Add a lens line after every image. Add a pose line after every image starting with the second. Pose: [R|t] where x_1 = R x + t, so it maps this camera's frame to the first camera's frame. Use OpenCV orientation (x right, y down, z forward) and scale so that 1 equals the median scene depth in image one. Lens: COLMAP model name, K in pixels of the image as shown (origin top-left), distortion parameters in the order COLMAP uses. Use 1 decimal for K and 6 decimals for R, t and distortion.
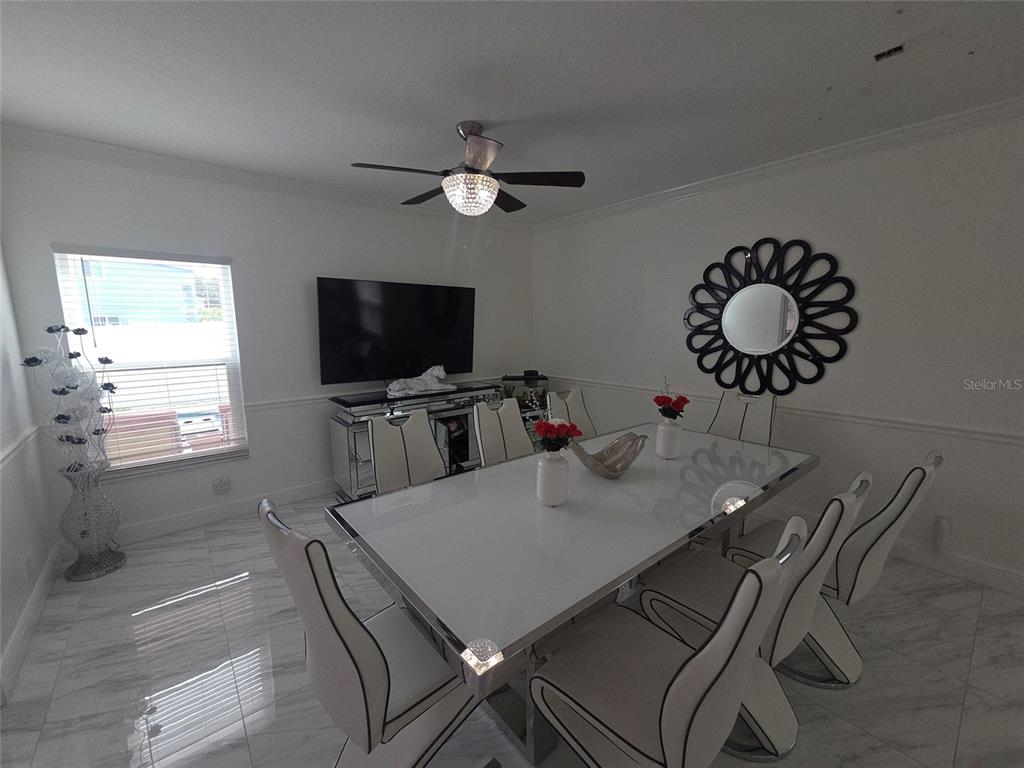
lens RADIAL K [[420.3, 0, 511.7], [0, 420.3, 385.4], [0, 0, 1]] dist [0.008226, -0.001035]
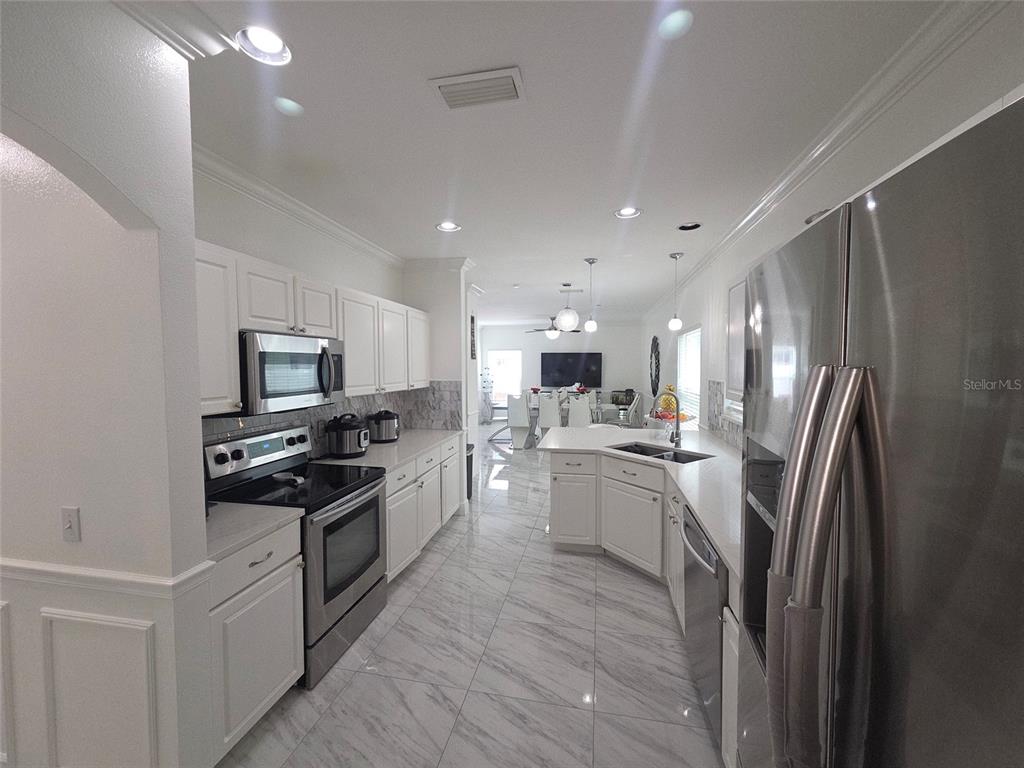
lens RADIAL K [[420.9, 0, 511.0], [0, 420.9, 384.6], [0, 0, 1]] dist [0.008695, -0.001155]
pose [[0.624082, 0.039578, -0.780356, 2.036652], [-0.117661, 0.992088, -0.043782, 0.161893], [0.772449, 0.119141, 0.623801, -1.233133]]
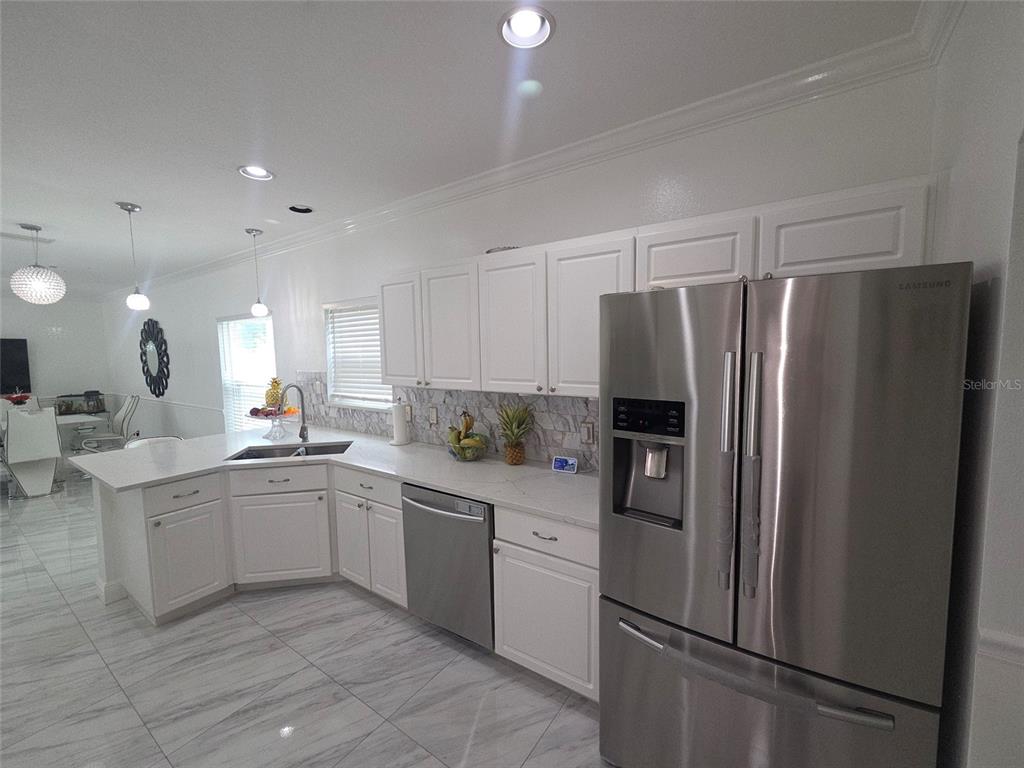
lens RADIAL K [[420.9, 0, 511.0], [0, 420.9, 384.6], [0, 0, 1]] dist [0.008695, -0.001155]
pose [[0.964923, -0.031953, 0.260580, 1.689757], [0.049886, 0.996798, -0.062496, 0.174019], [-0.257748, 0.073303, 0.963427, -1.339316]]
